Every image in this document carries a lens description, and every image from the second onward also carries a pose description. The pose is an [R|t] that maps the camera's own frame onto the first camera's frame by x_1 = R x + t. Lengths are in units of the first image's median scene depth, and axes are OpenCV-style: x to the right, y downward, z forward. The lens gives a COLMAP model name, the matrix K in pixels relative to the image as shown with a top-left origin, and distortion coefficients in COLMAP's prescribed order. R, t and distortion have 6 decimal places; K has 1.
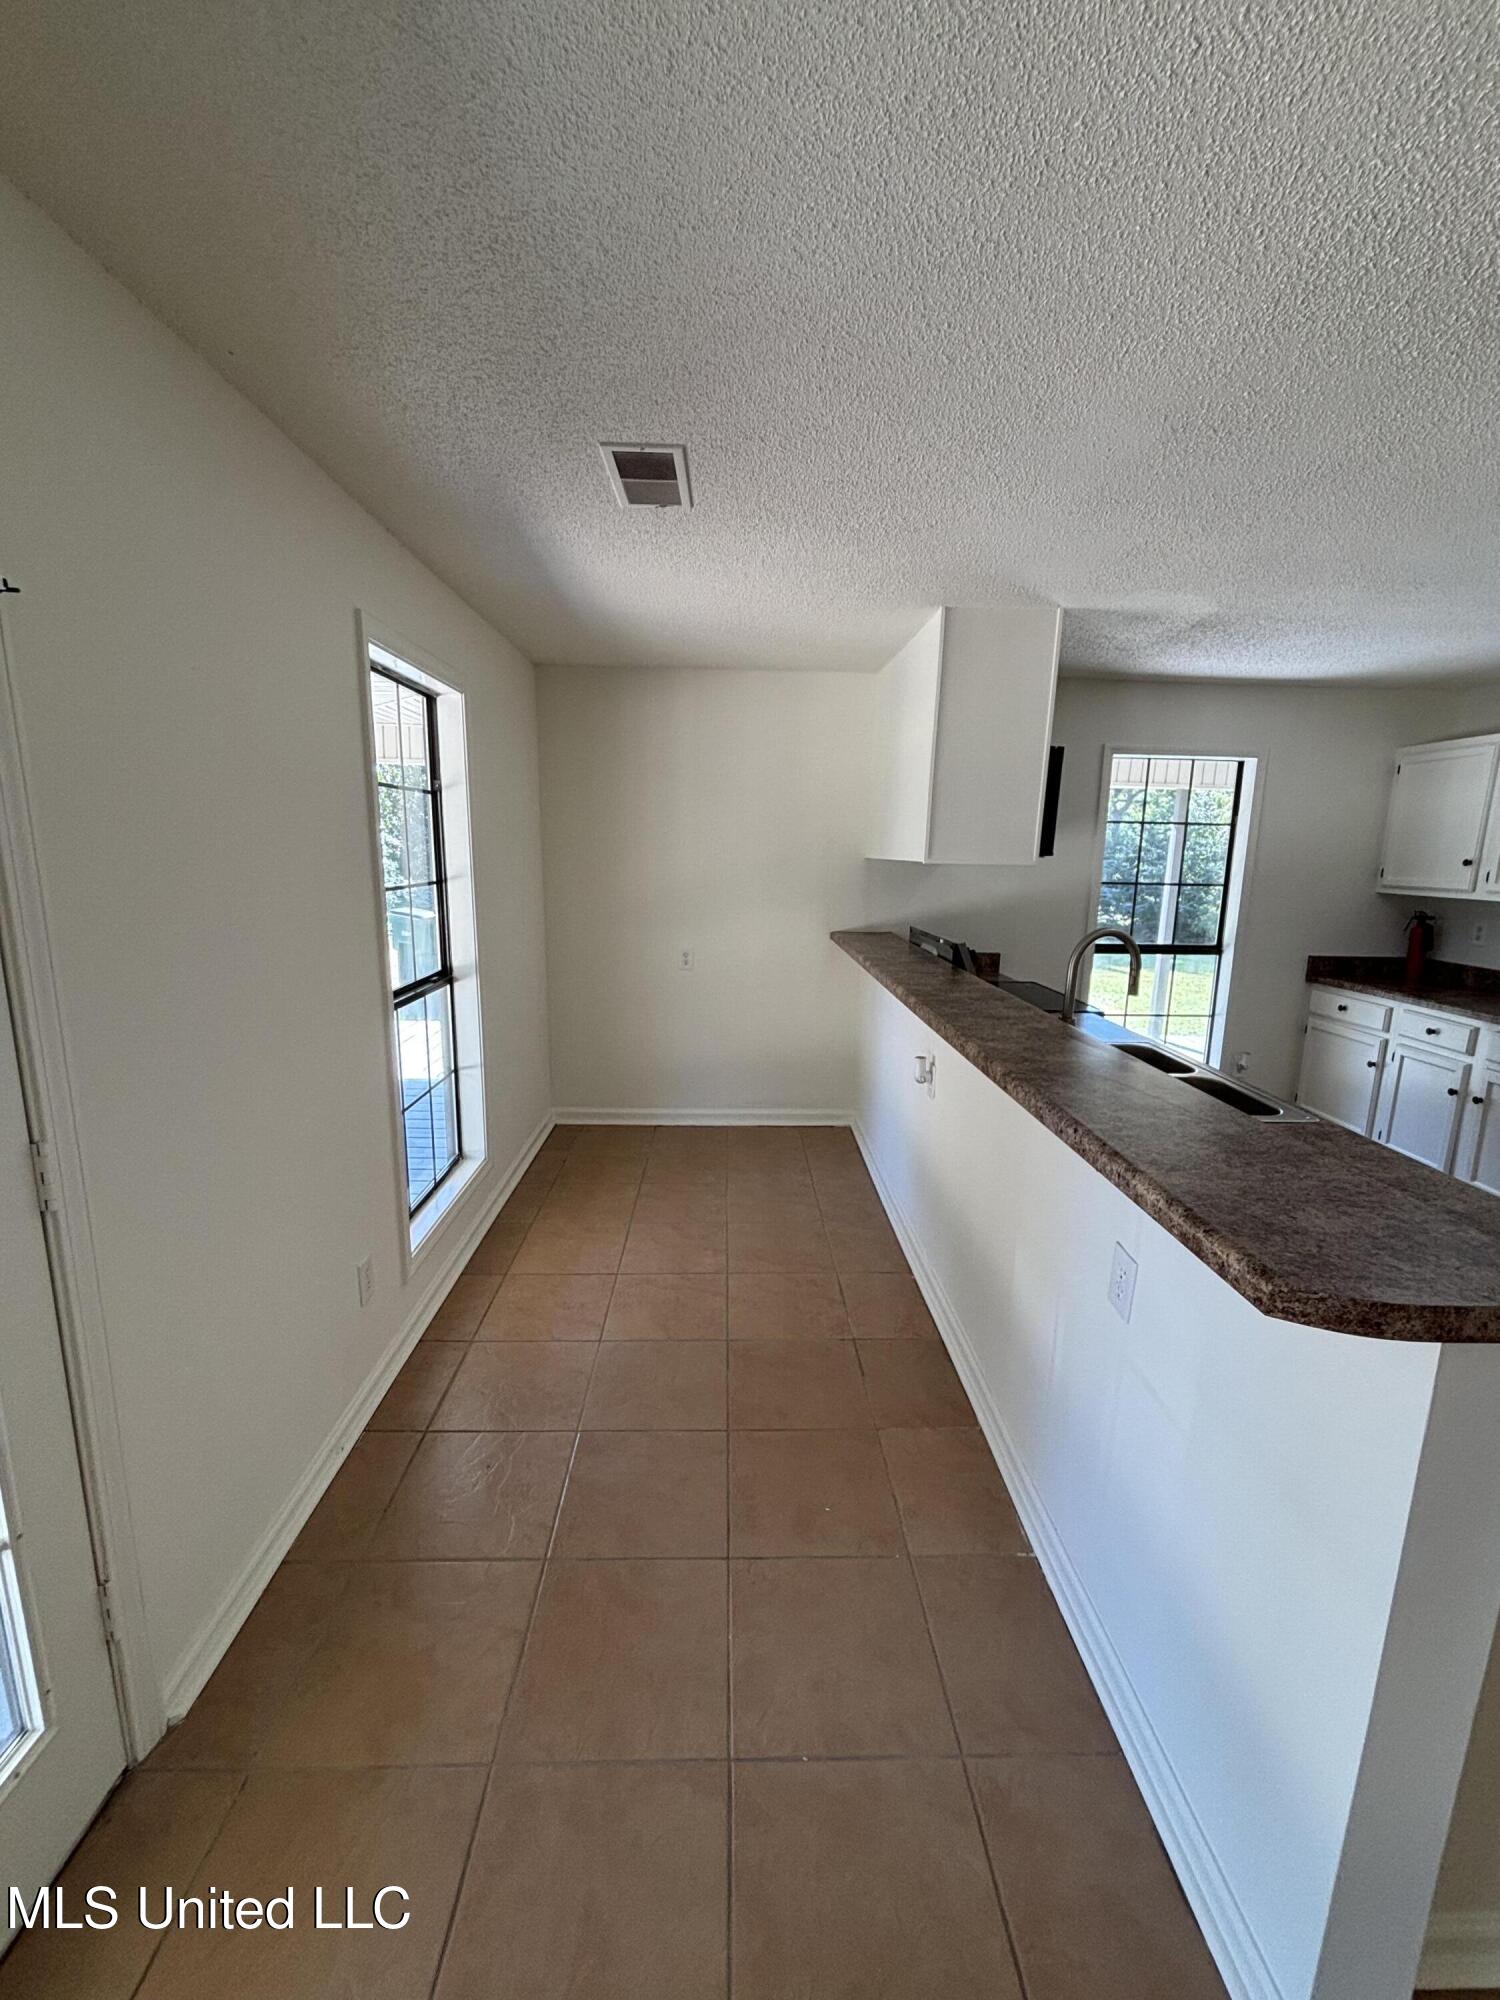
lens RADIAL K [[806.9, 0, 748.7], [0, 806.9, 1005.0], [0, 0, 1]] dist [-0.003234, 0.004358]
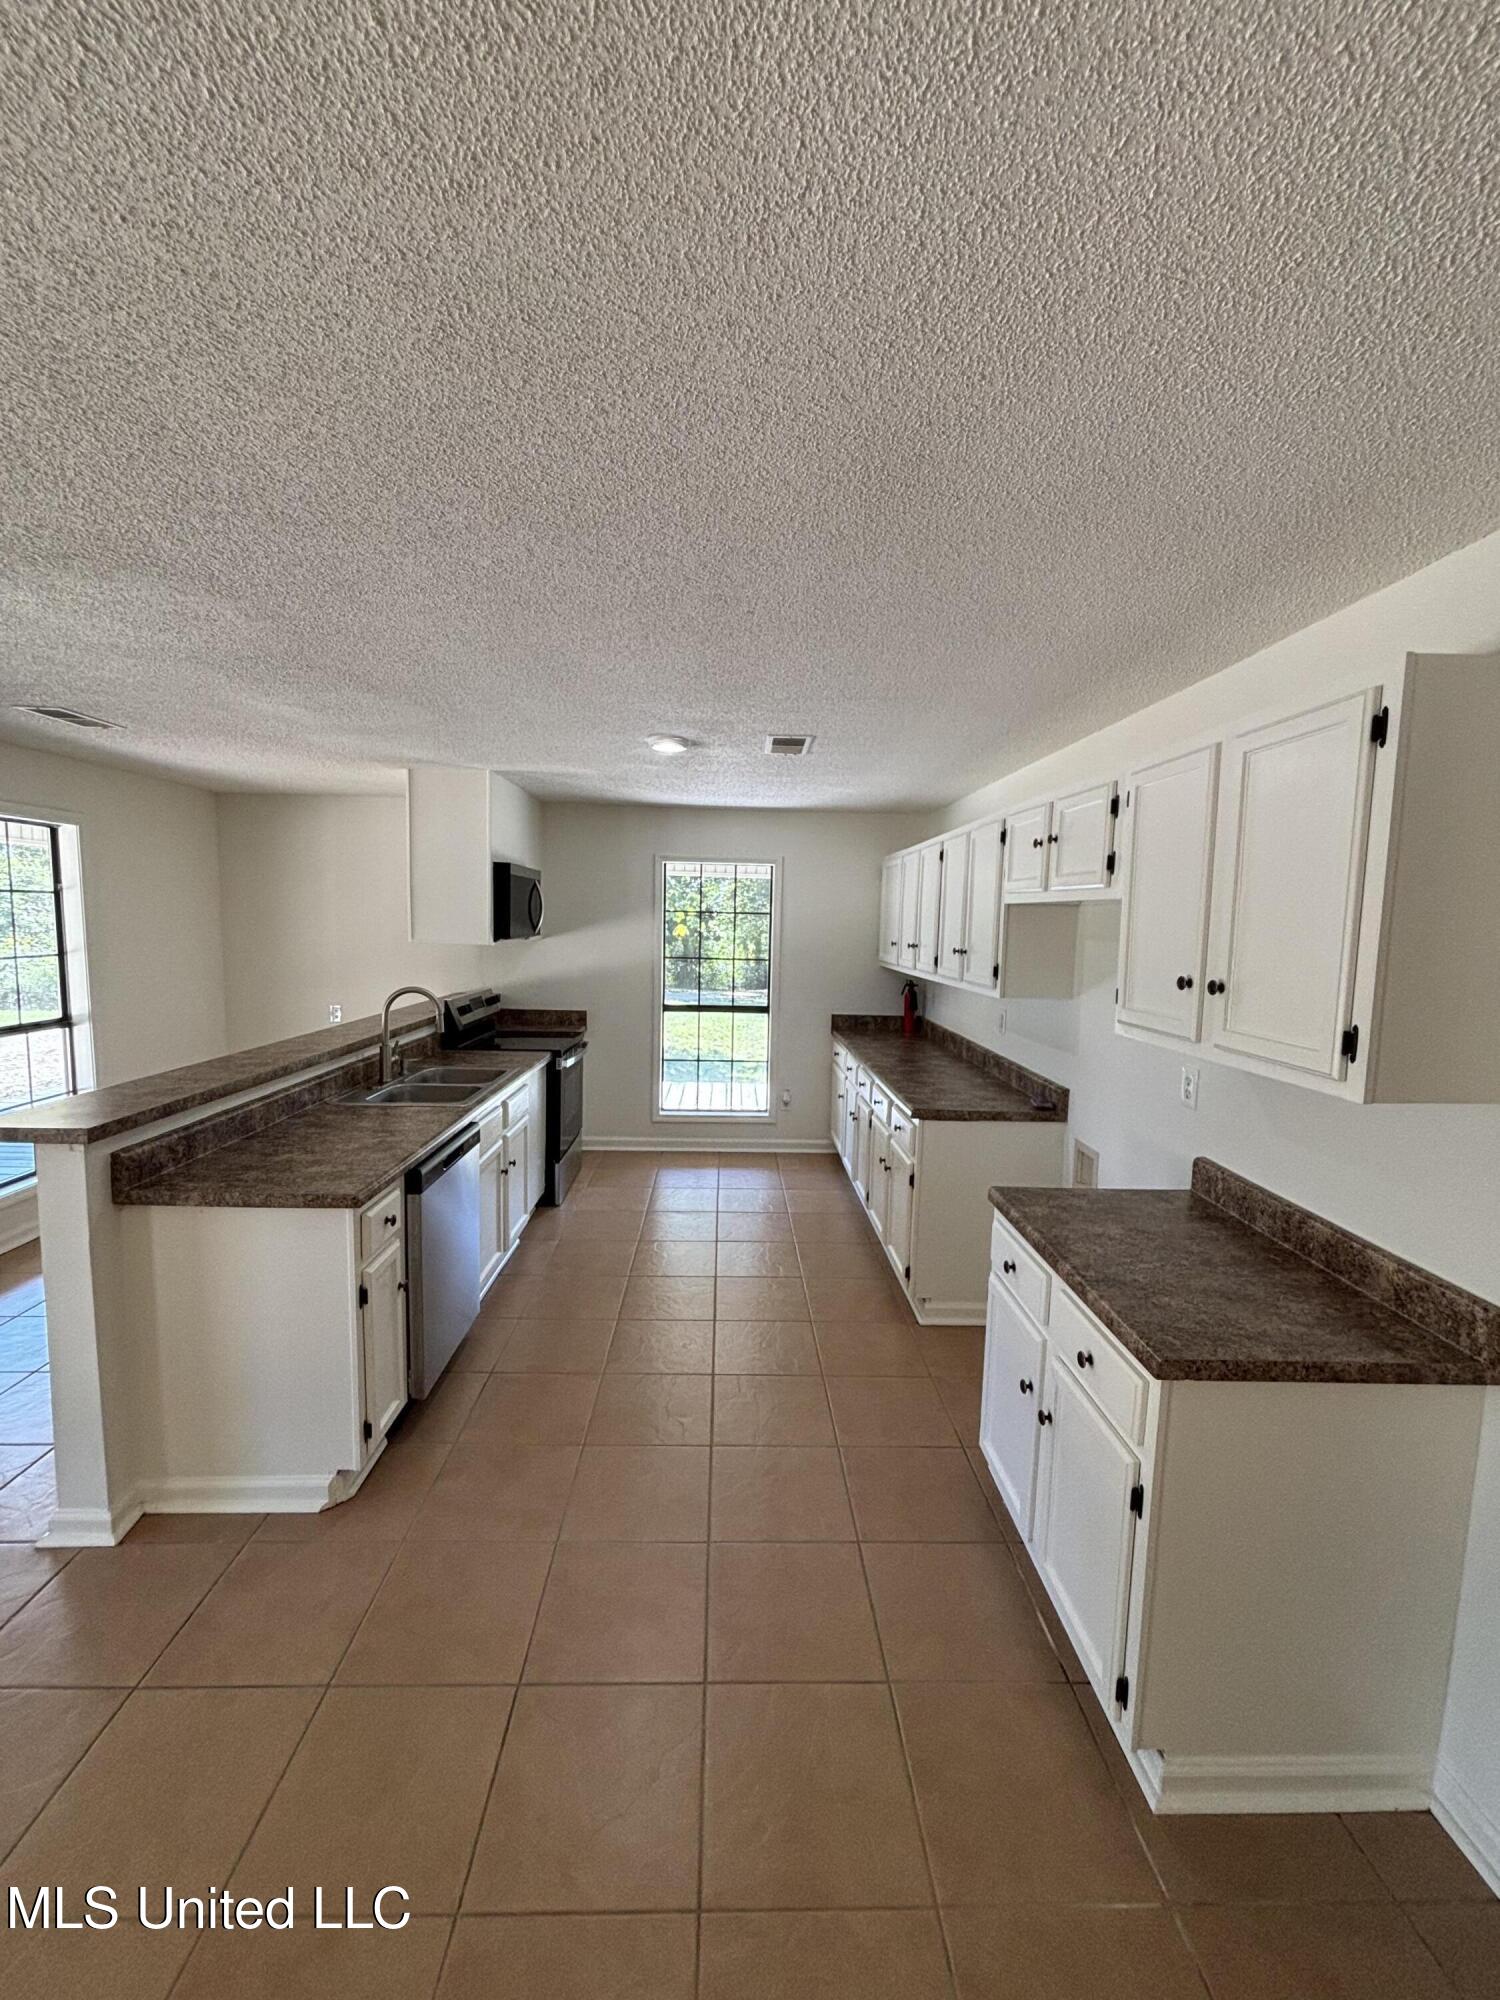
lens RADIAL K [[806.9, 0, 743.1], [0, 806.9, 1004.7], [0, 0, 1]] dist [-0.003234, 0.004358]
pose [[0.999984, 0.004328, -0.003763, 0.631899], [-0.004647, 0.995998, -0.089252, 0.042047], [0.003362, 0.089268, 0.996002, -0.301169]]
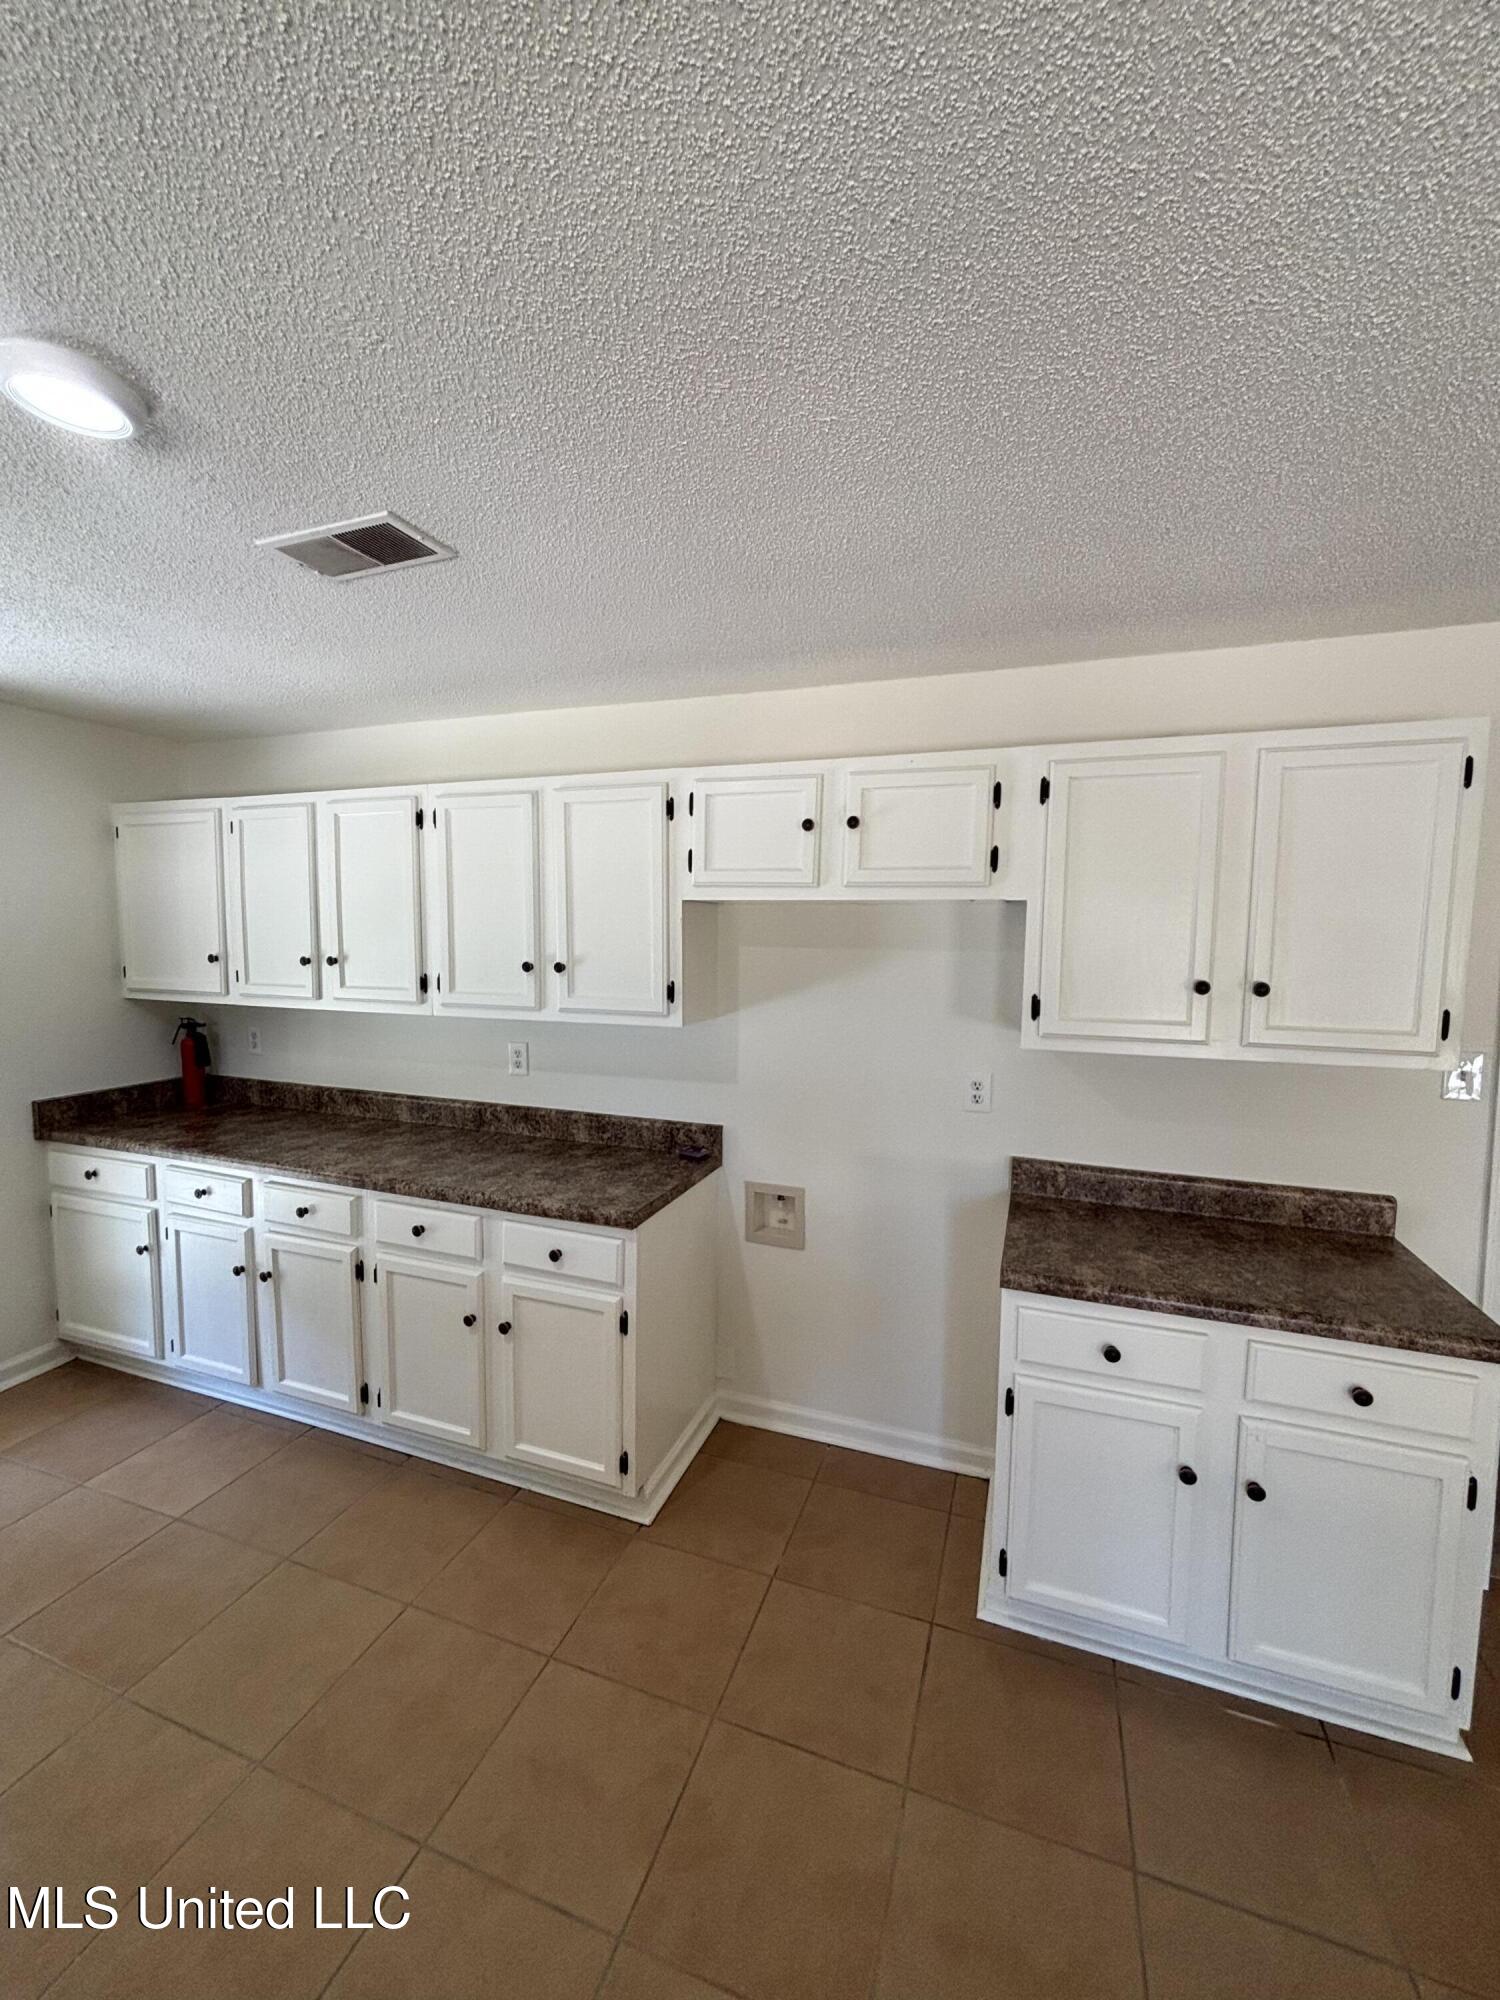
lens RADIAL K [[806.9, 0, 754.4], [0, 806.9, 1002.4], [0, 0, 1]] dist [-0.003234, 0.004358]
pose [[0.364990, -0.092818, 0.926373, 0.351388], [0.173129, 0.984429, 0.030422, -0.066073], [-0.914772, 0.149278, 0.375377, 0.236542]]
